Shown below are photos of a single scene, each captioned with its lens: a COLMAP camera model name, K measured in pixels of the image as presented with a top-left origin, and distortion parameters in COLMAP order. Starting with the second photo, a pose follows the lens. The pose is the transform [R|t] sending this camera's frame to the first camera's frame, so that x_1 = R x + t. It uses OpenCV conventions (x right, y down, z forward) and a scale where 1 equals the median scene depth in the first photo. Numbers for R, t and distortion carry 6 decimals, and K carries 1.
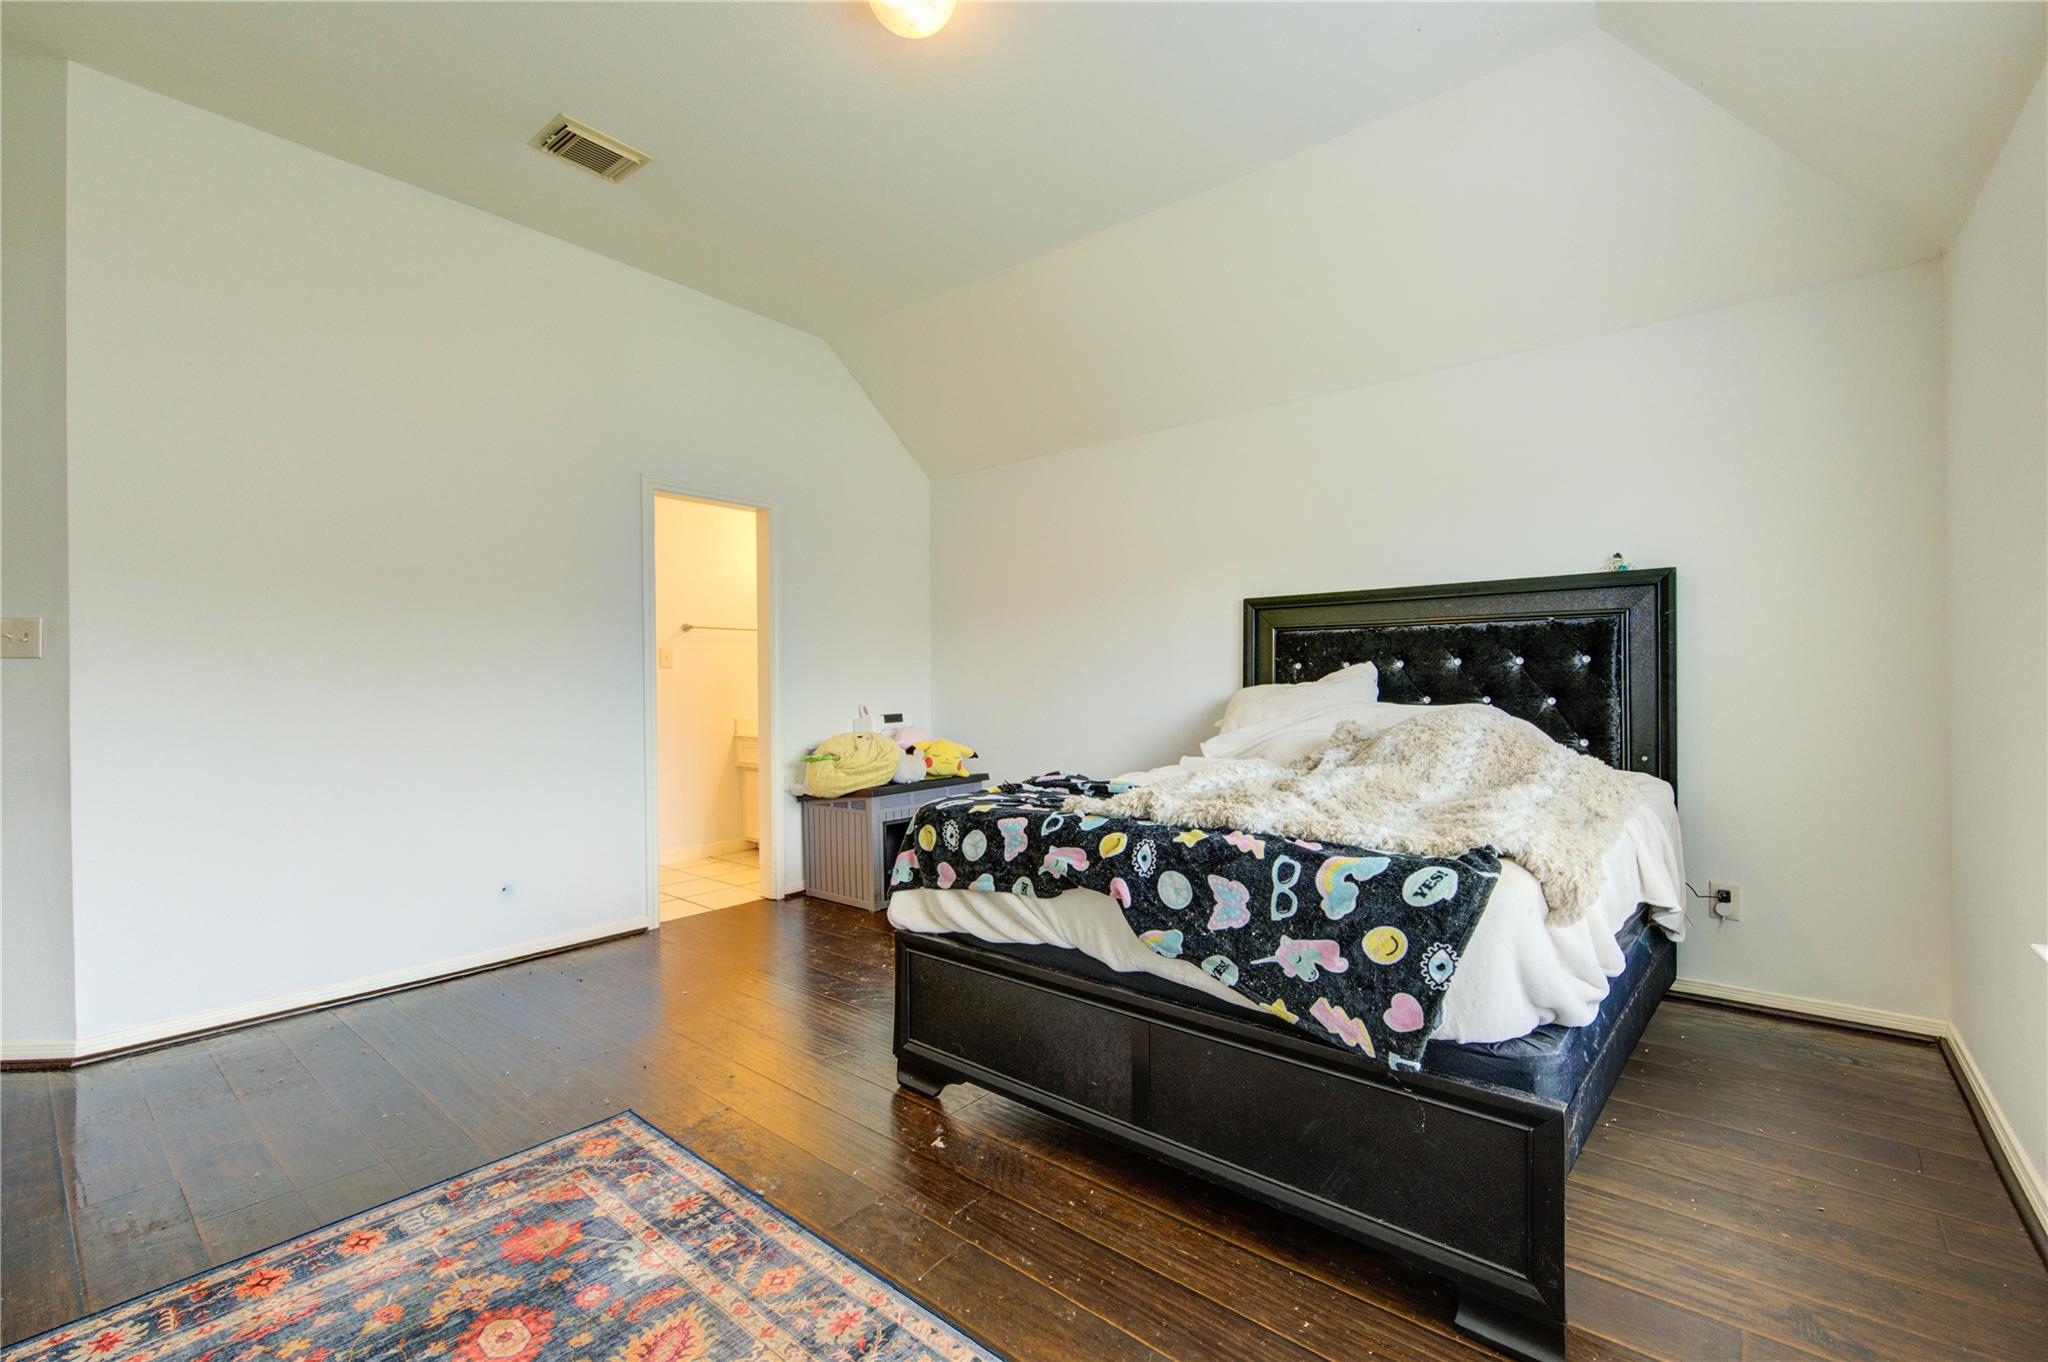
lens RADIAL K [[862.2, 0, 989.0], [0, 862.2, 684.6], [0, 0, 1]] dist [0.001029, -0.000360]
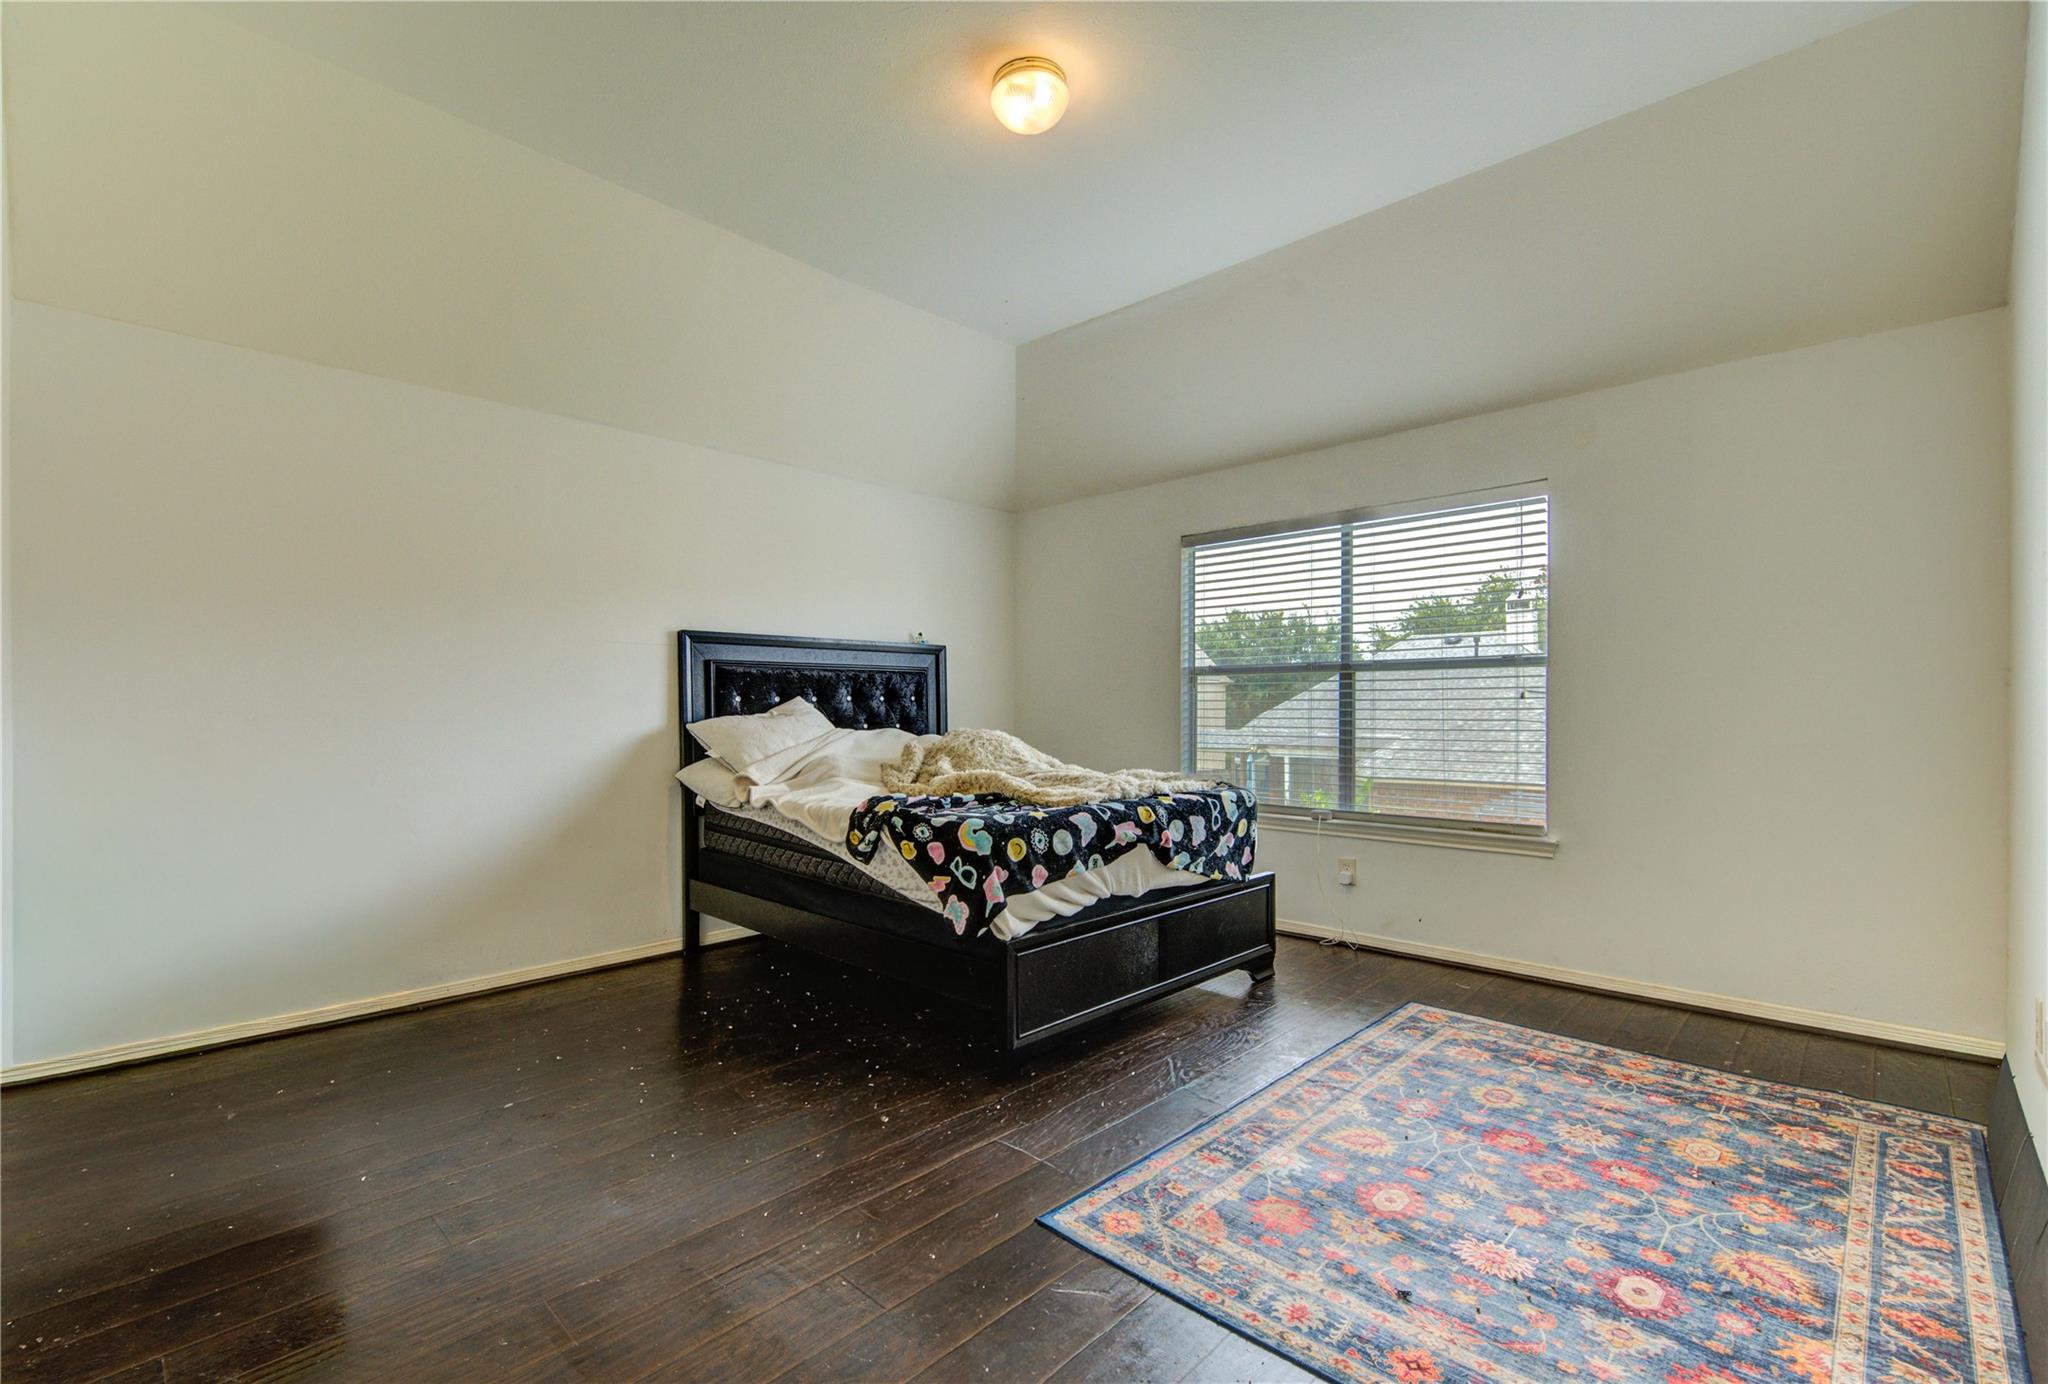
lens RADIAL K [[920.5, 0, 1025.4], [0, 920.5, 734.2], [0, 0, 1]] dist [0.000171, 0.000067]
pose [[0.051309, -0.018114, 0.998519, -1.544035], [0.010725, 0.999788, 0.017586, 0.012120], [-0.998625, 0.009807, 0.051492, 1.151982]]
